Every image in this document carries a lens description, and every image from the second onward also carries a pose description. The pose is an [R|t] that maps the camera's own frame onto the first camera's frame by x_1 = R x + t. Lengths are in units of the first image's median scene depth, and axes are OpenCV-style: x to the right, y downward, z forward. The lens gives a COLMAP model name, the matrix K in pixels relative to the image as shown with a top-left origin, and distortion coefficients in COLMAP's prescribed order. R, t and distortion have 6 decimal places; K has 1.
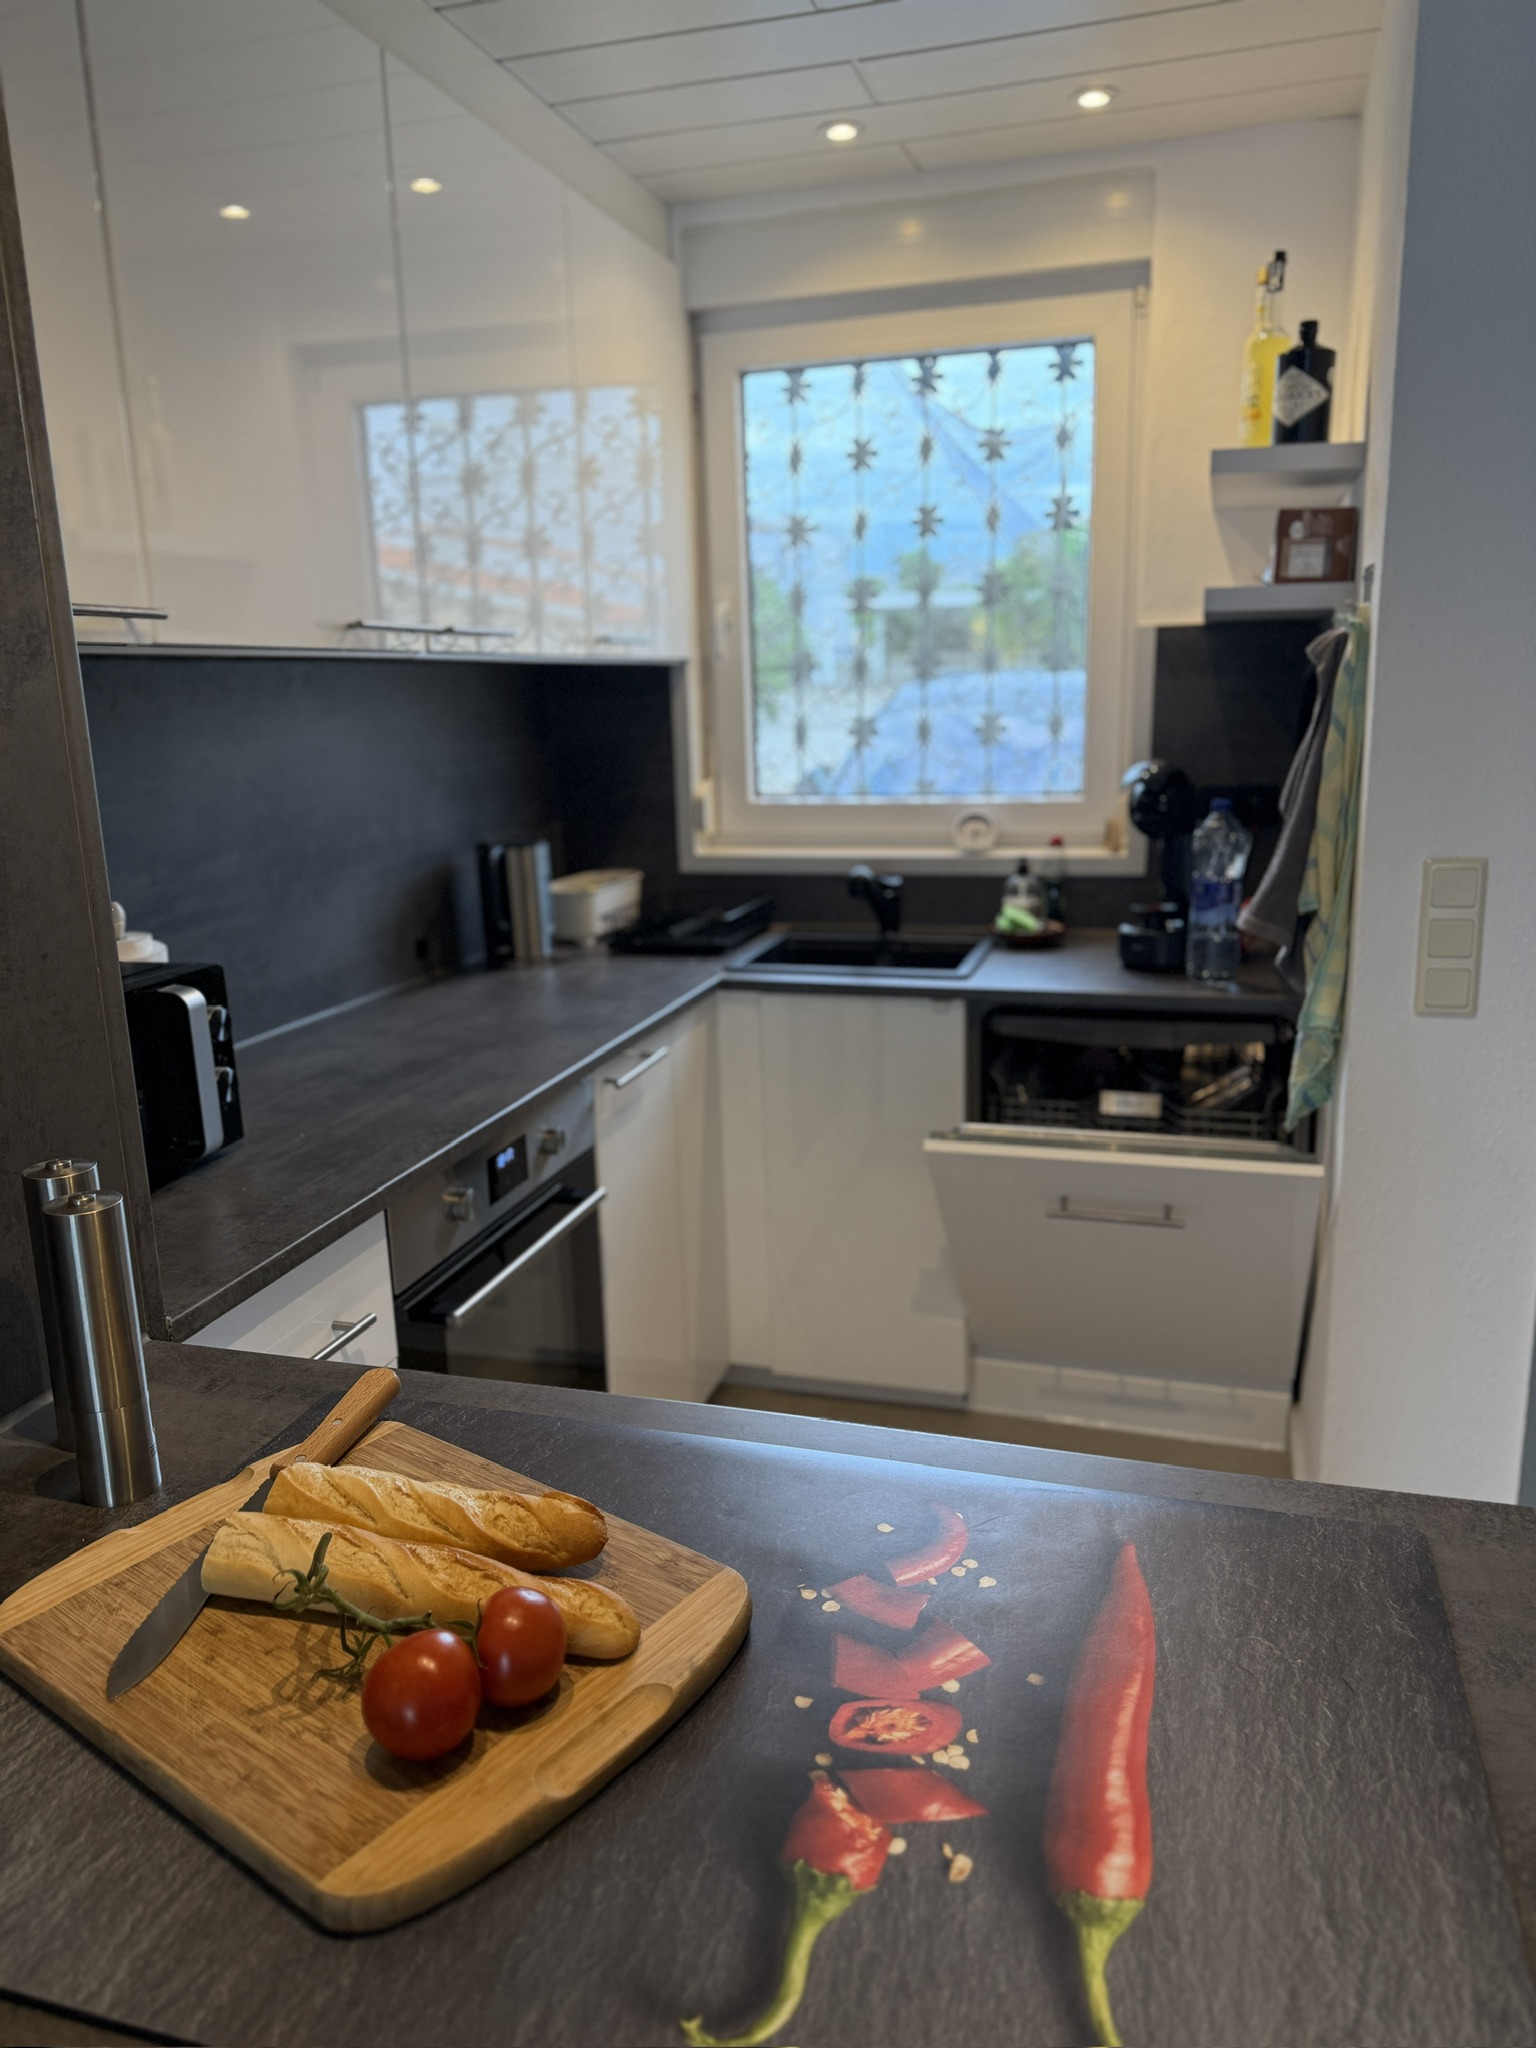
lens RADIAL K [[1429.2, 0, 768.1], [0, 1429.2, 1045.1], [0, 0, 1]] dist [0.032148, -0.032869]
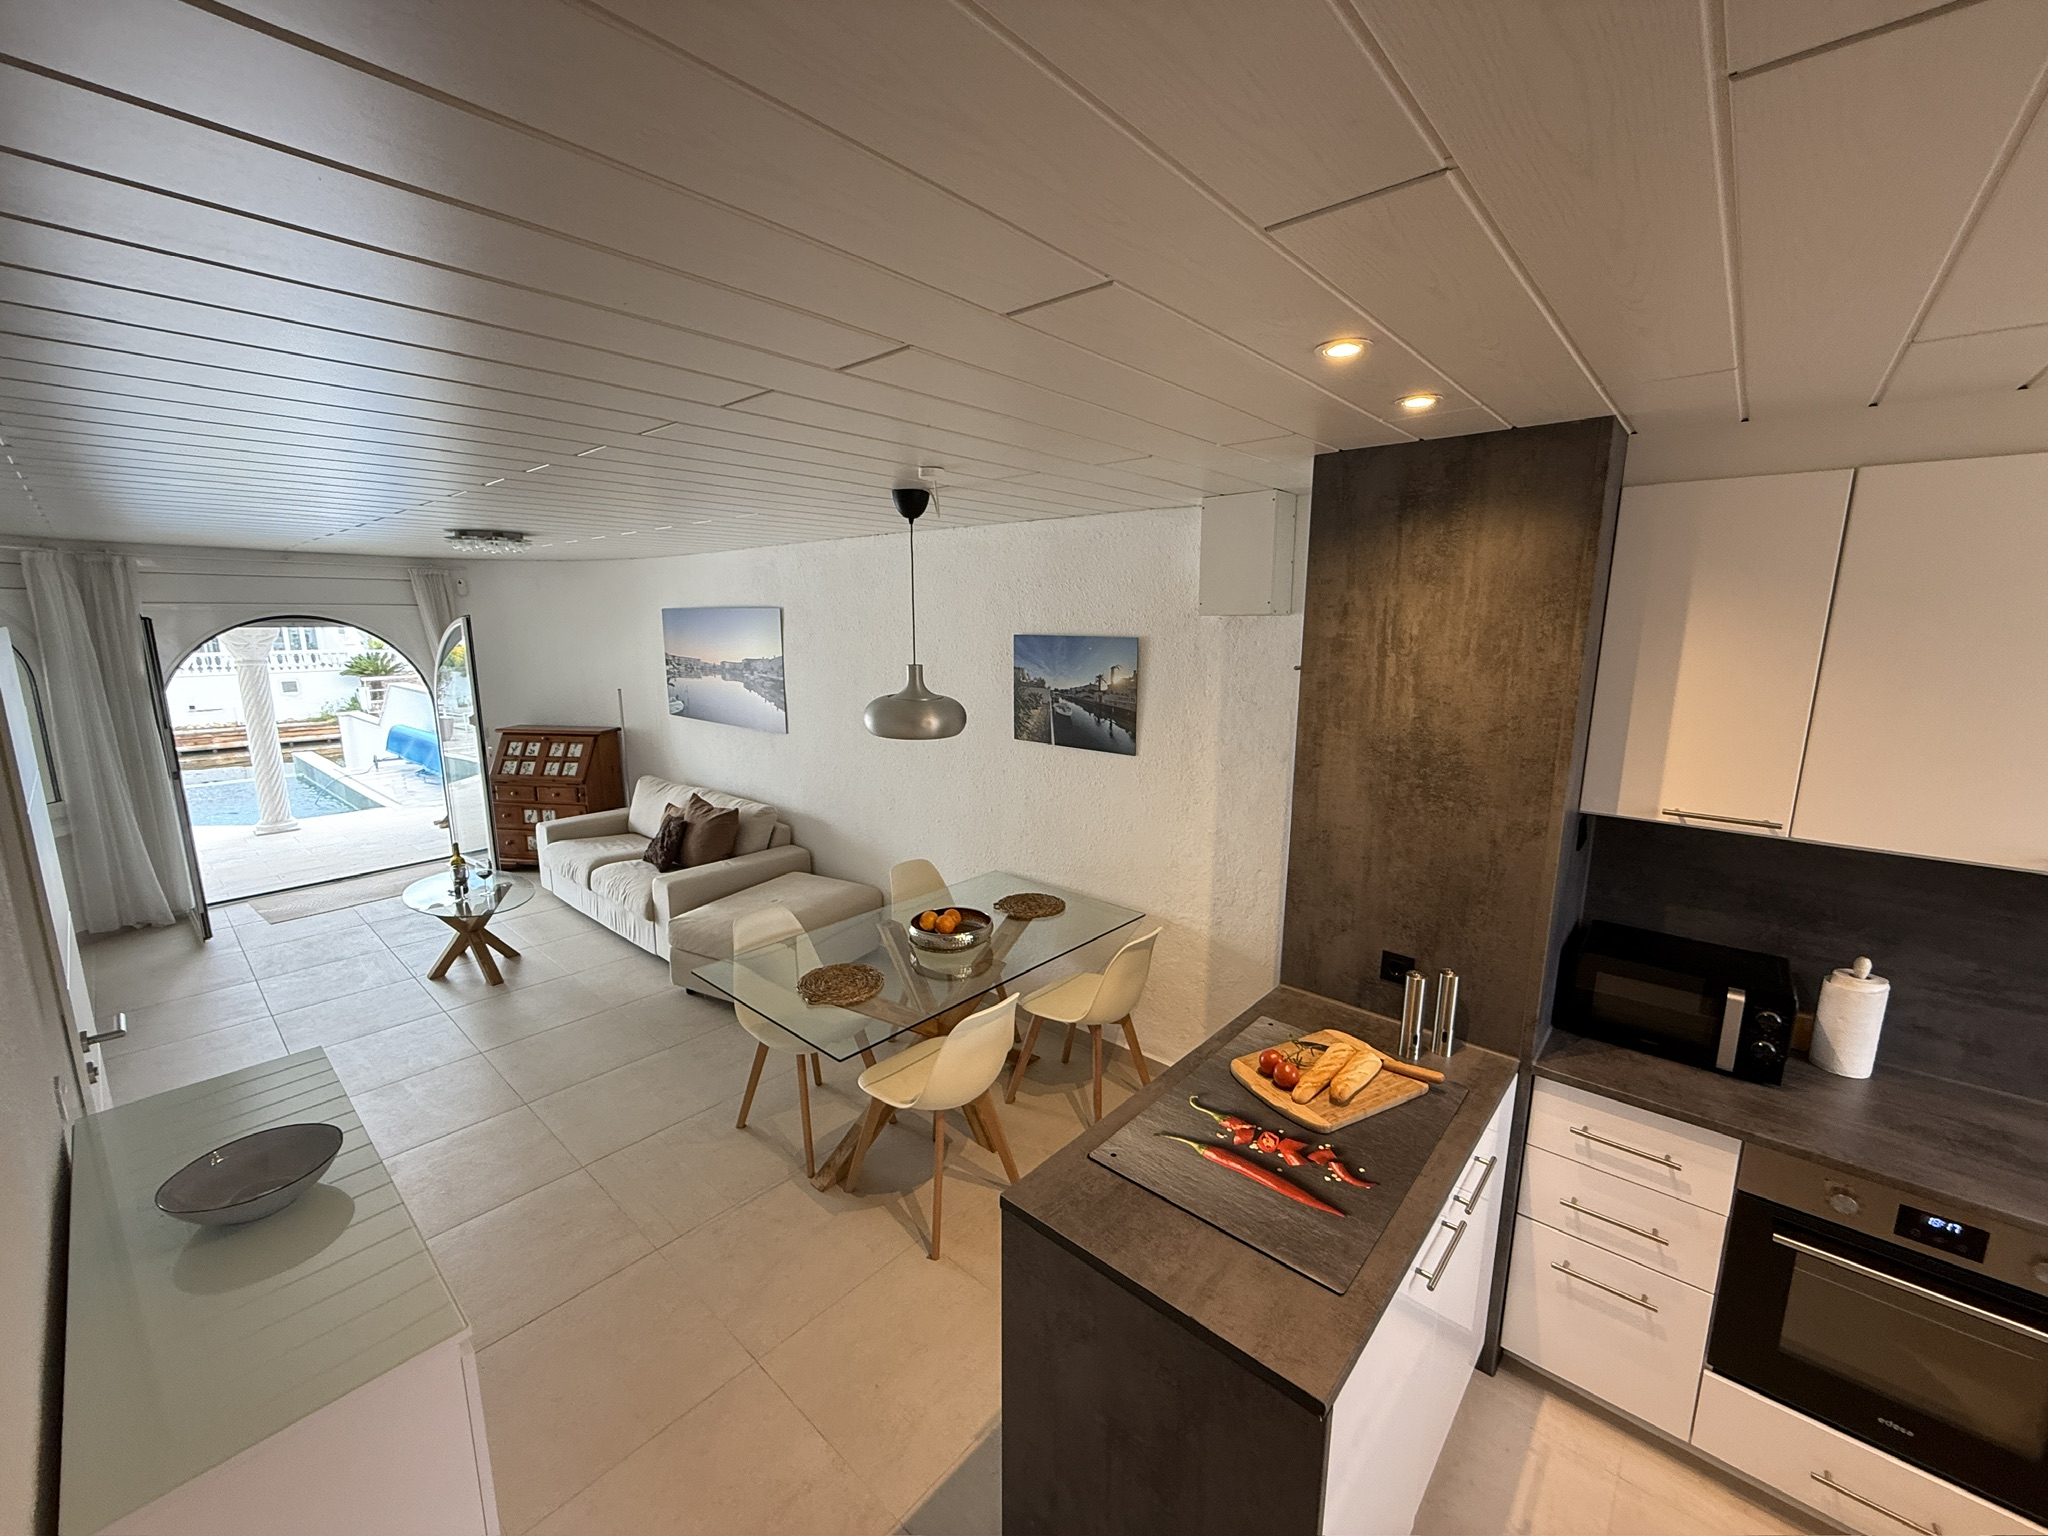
lens RADIAL K [[813.1, 0, 1021.2], [0, 813.1, 766.7], [0, 0, 1]] dist [0.000425, -0.000180]
pose [[-0.423787, 0.188194, -0.885995, 0.575865], [-0.213939, 0.929701, 0.299809, -0.269583], [0.880133, 0.316604, -0.353733, 0.230492]]
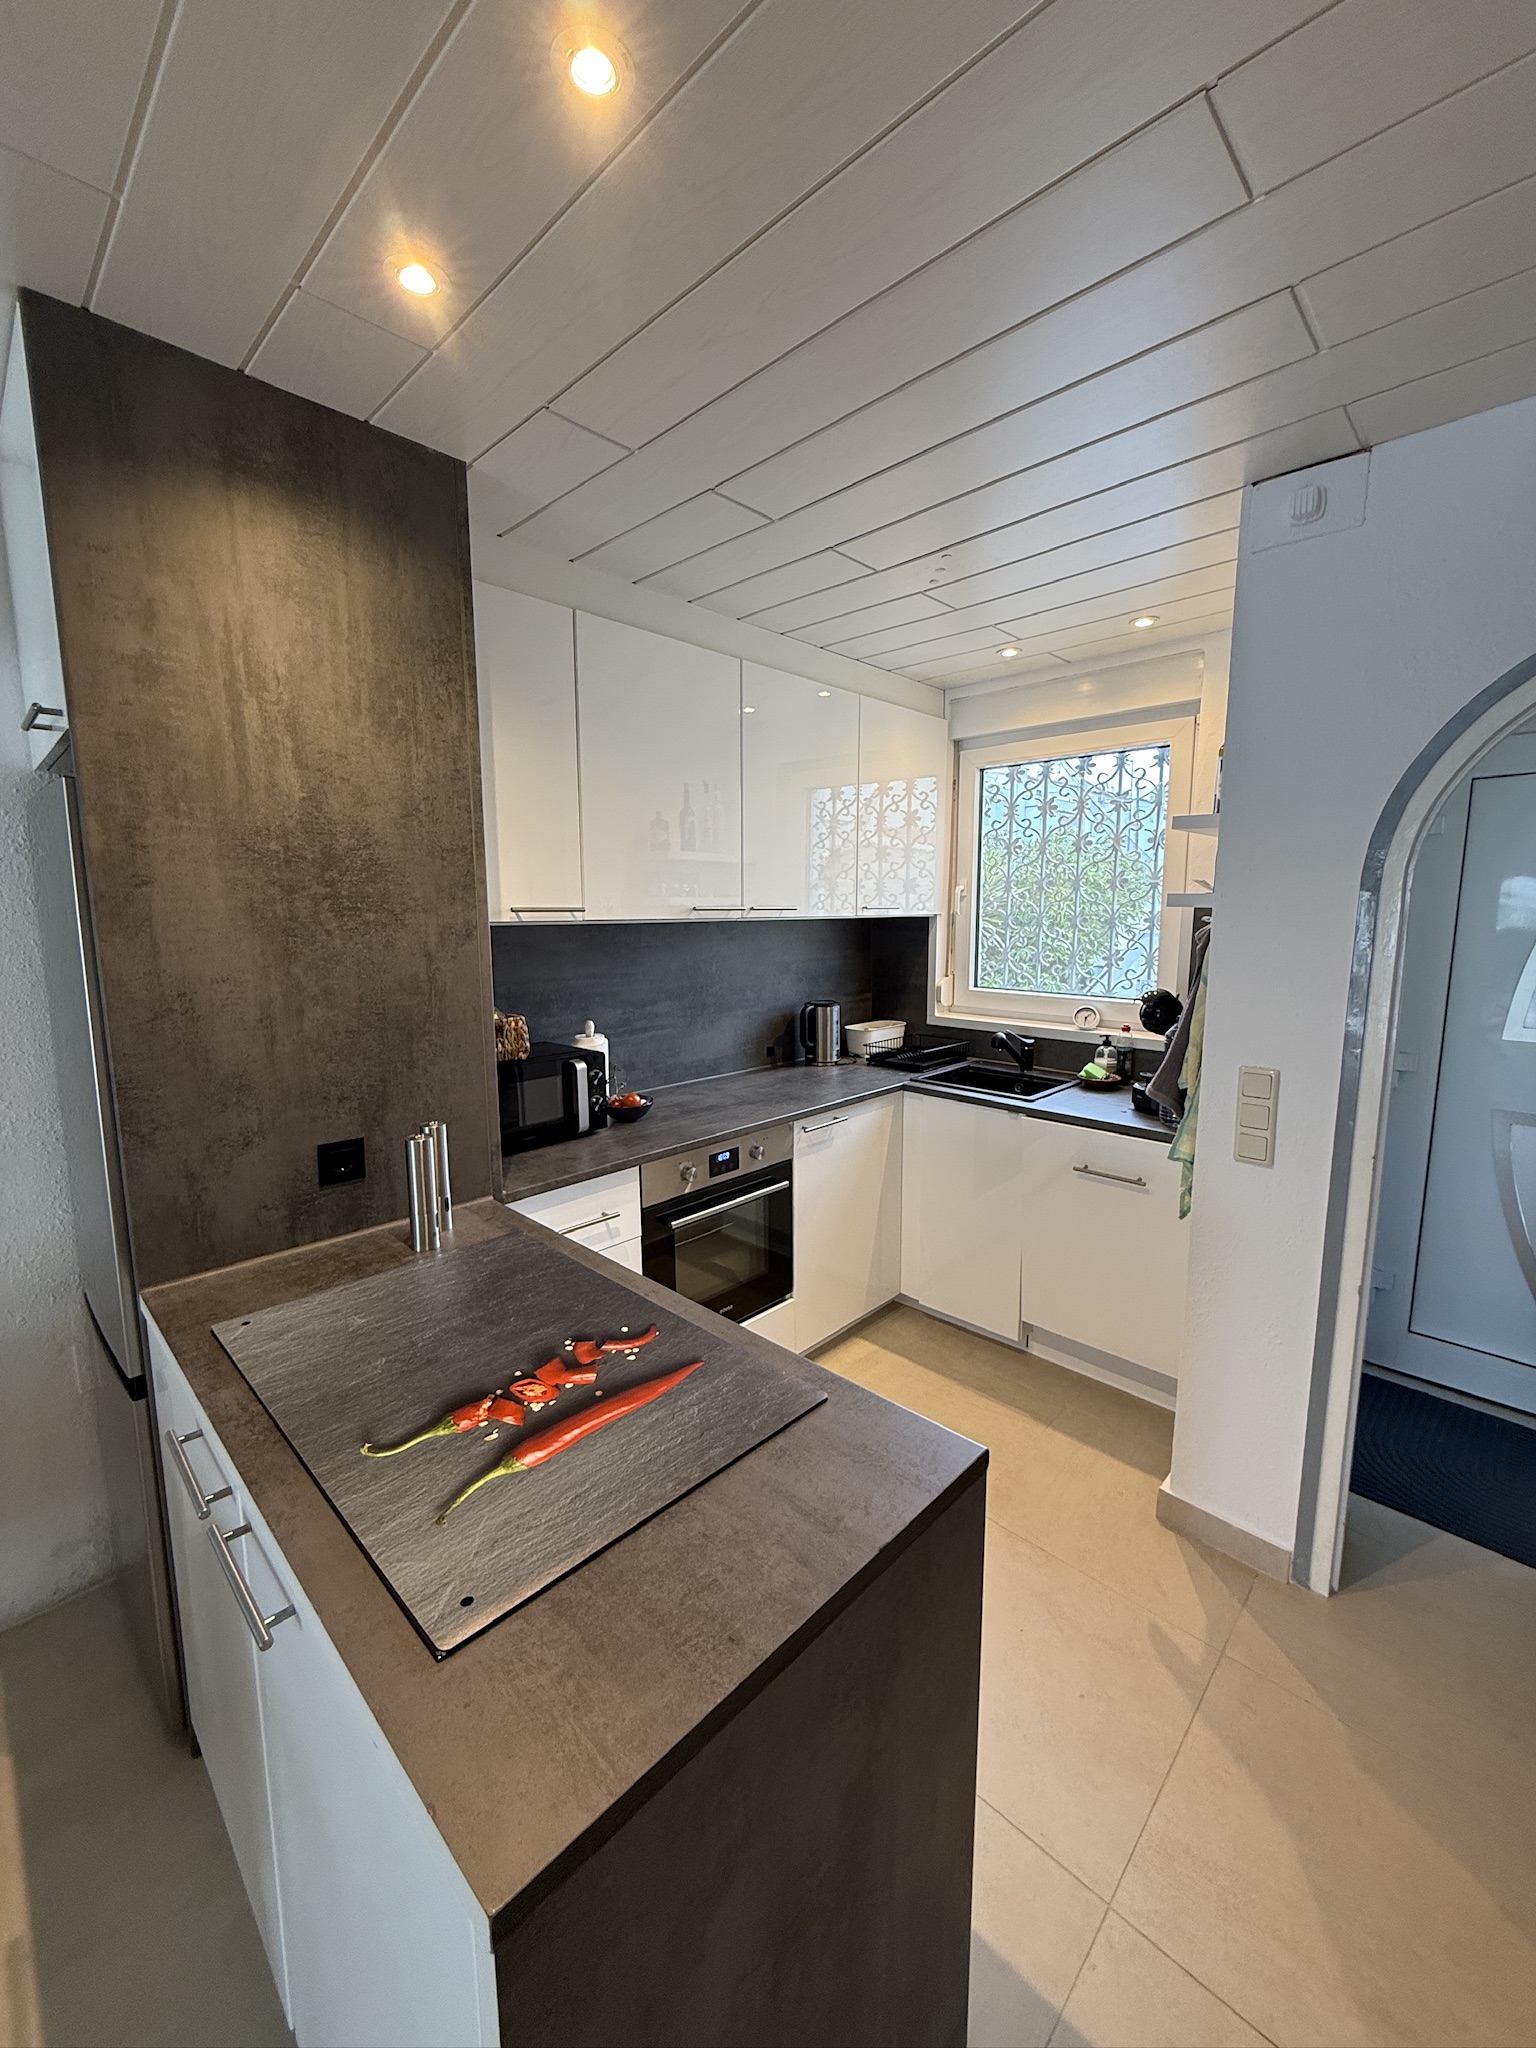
lens RADIAL K [[813.1, 0, 772.6], [0, 813.1, 1020.5], [0, 0, 1]] dist [0.000425, -0.000180]
pose [[0.889322, 0.089402, -0.448458, 0.275258], [-0.133198, 0.988821, -0.067017, -0.033339], [0.437453, 0.119333, 0.891288, -0.041622]]
